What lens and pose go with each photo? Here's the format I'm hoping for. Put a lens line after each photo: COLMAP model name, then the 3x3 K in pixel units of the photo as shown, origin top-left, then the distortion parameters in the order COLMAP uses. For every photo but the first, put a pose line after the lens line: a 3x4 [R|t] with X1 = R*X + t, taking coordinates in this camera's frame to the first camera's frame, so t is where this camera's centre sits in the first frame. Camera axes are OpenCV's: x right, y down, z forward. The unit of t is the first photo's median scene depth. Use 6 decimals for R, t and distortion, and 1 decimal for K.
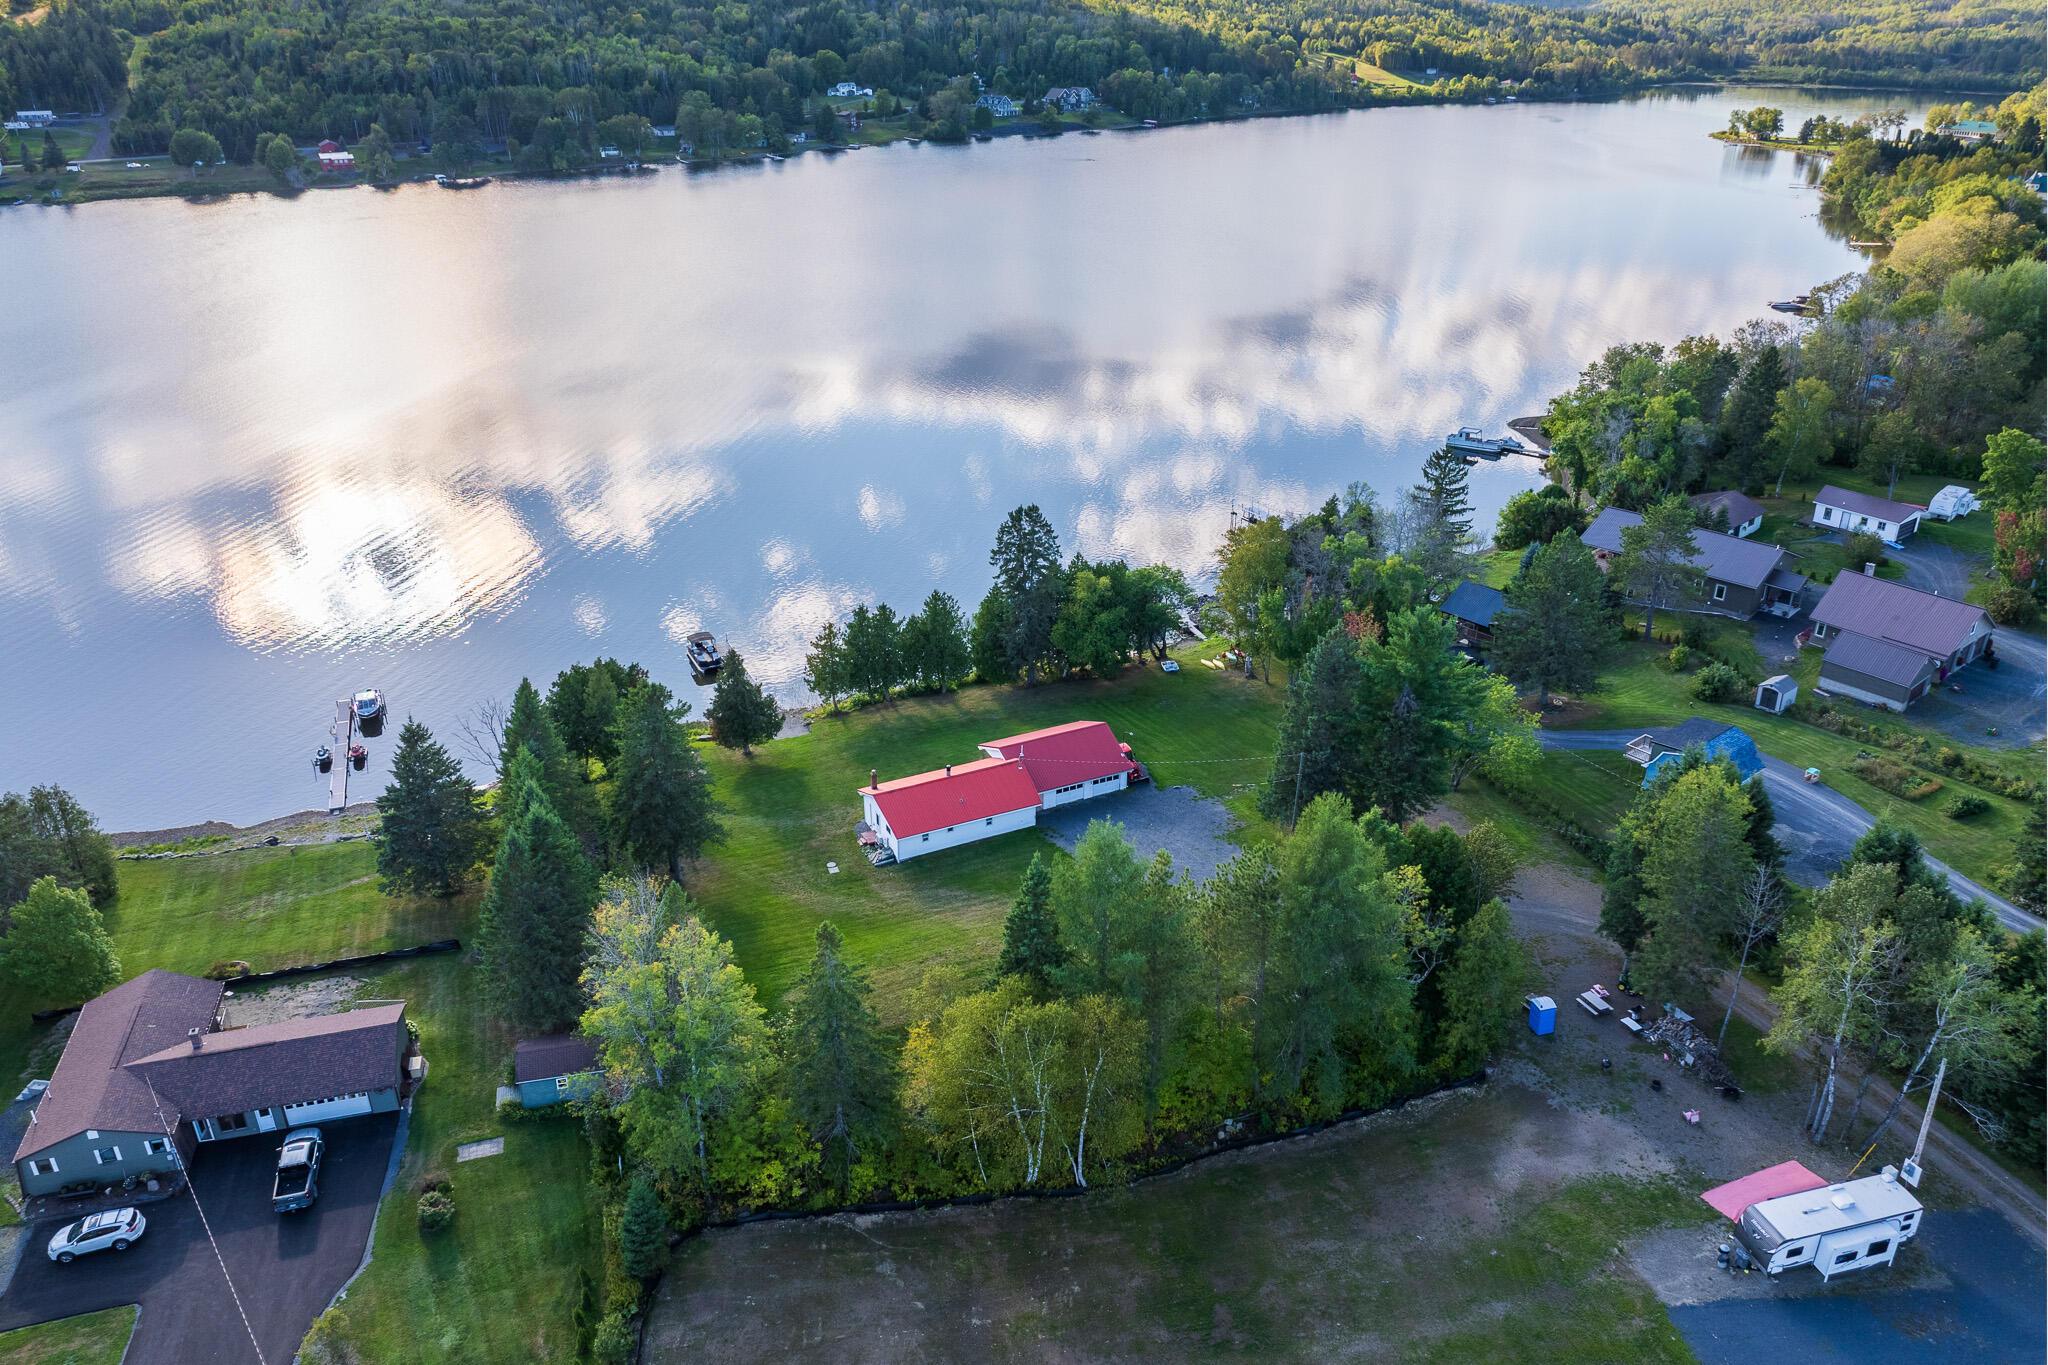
lens RADIAL K [[1426.1, 0, 1024.0], [0, 1426.1, 682.5], [0, 0, 1]] dist [-0.005303, -0.005542]
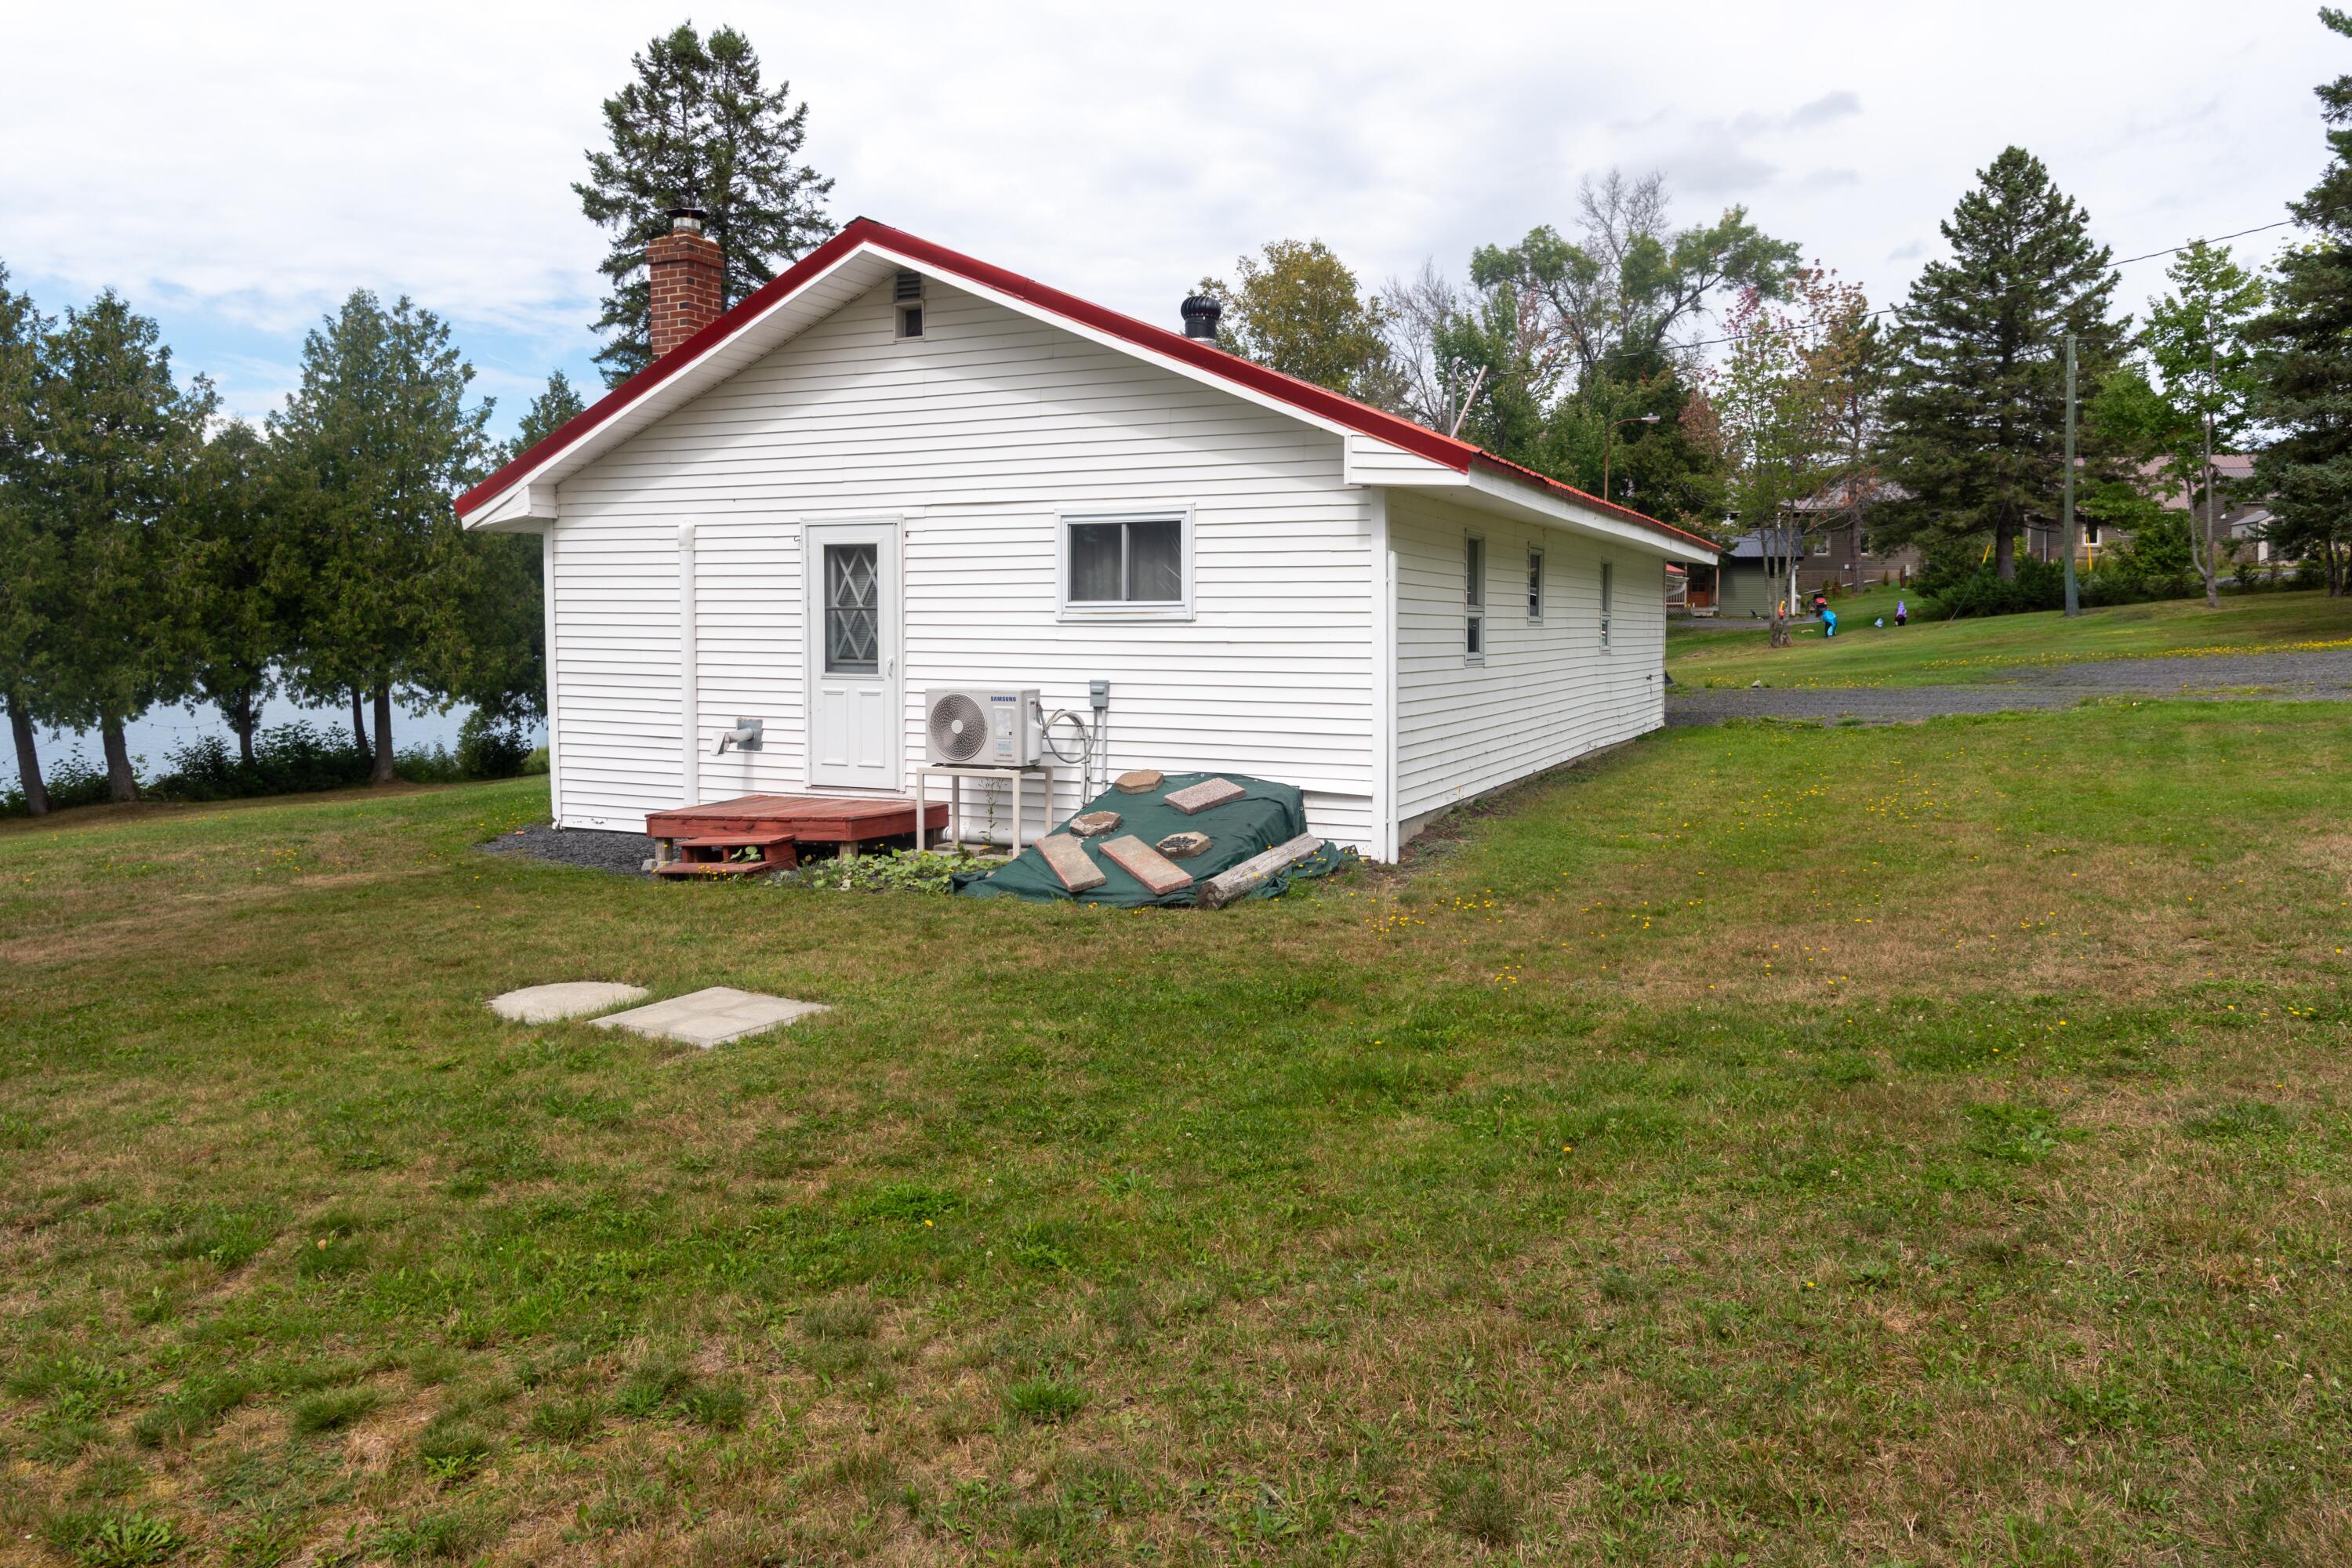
lens RADIAL K [[1579.1, 0, 1174.2], [0, 1579.1, 728.1], [0, 0, 1]] dist [0.027151, -0.000650]
pose [[0.784885, -0.037782, 0.618488, -0.124363], [0.263322, 0.923866, -0.277729, 0.114530], [-0.560907, 0.380847, 0.735078, 0.754787]]
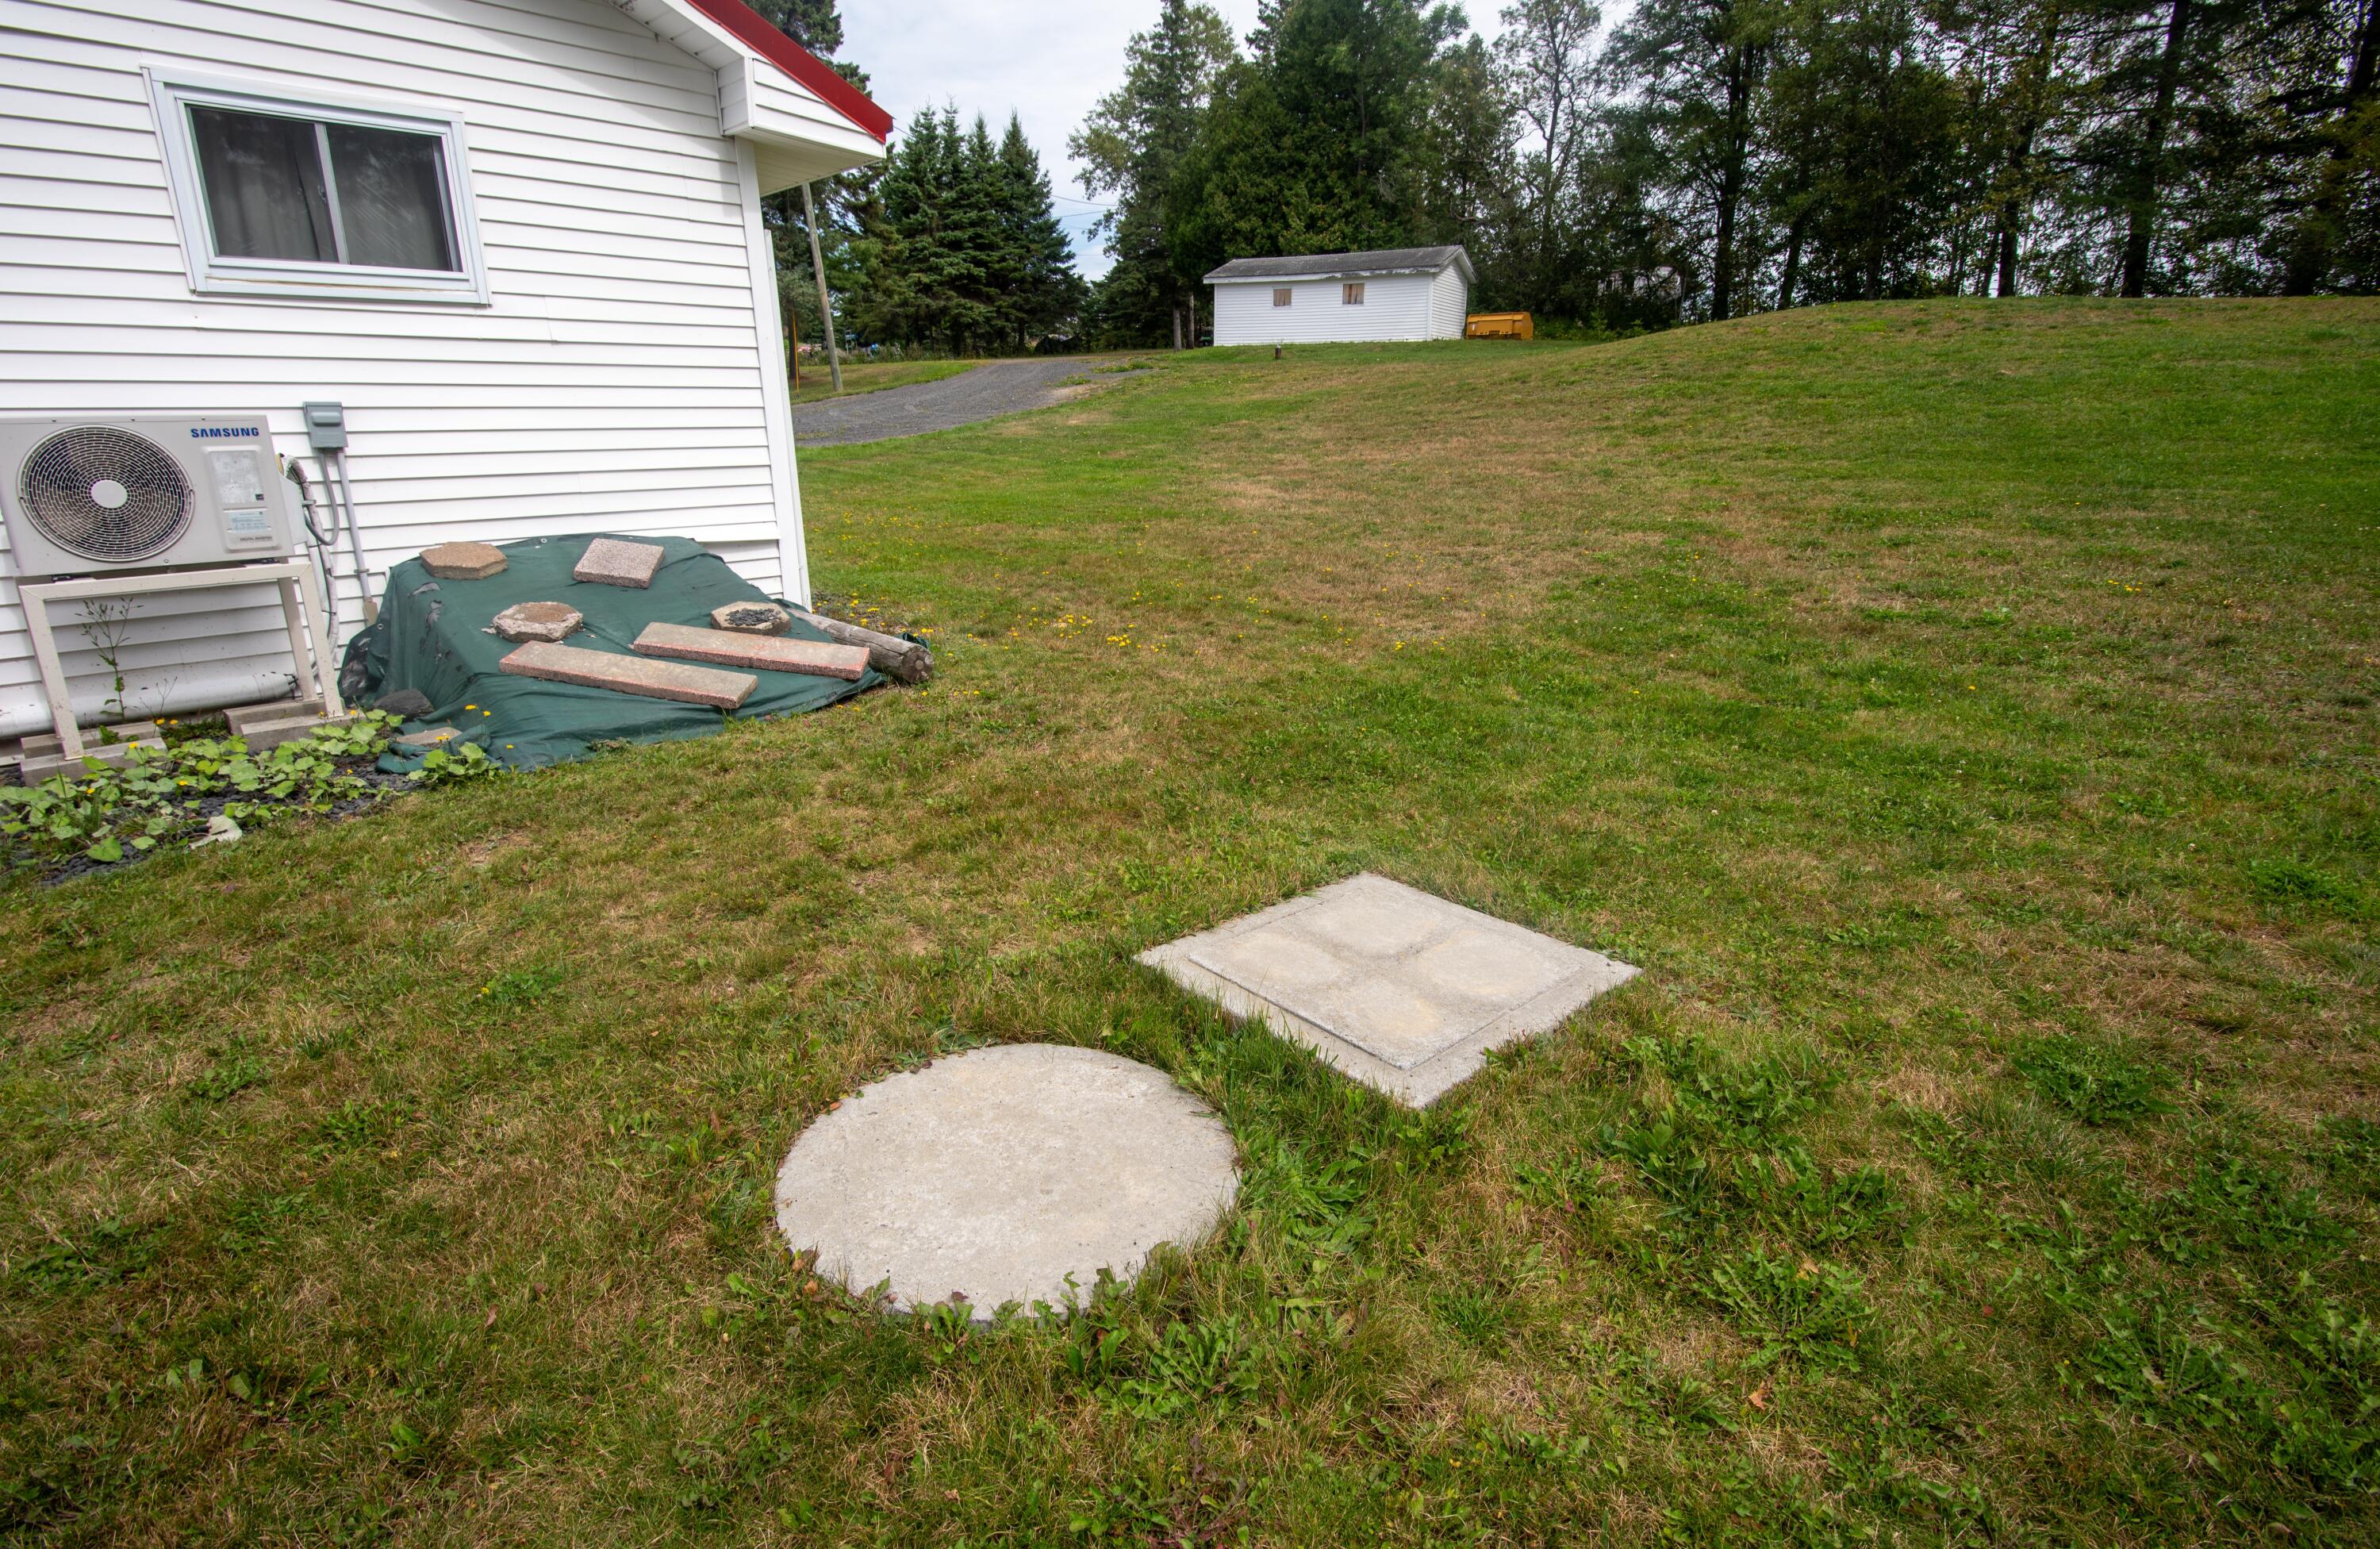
lens RADIAL K [[1184.6, 0, 1190.0], [0, 1184.6, 774.5], [0, 0, 1]] dist [-0.002826, -0.001012]
pose [[-0.331454, -0.267230, 0.904835, -0.122046], [0.413912, 0.820641, 0.393987, 0.094599], [-0.847830, 0.505111, -0.161394, 0.805256]]
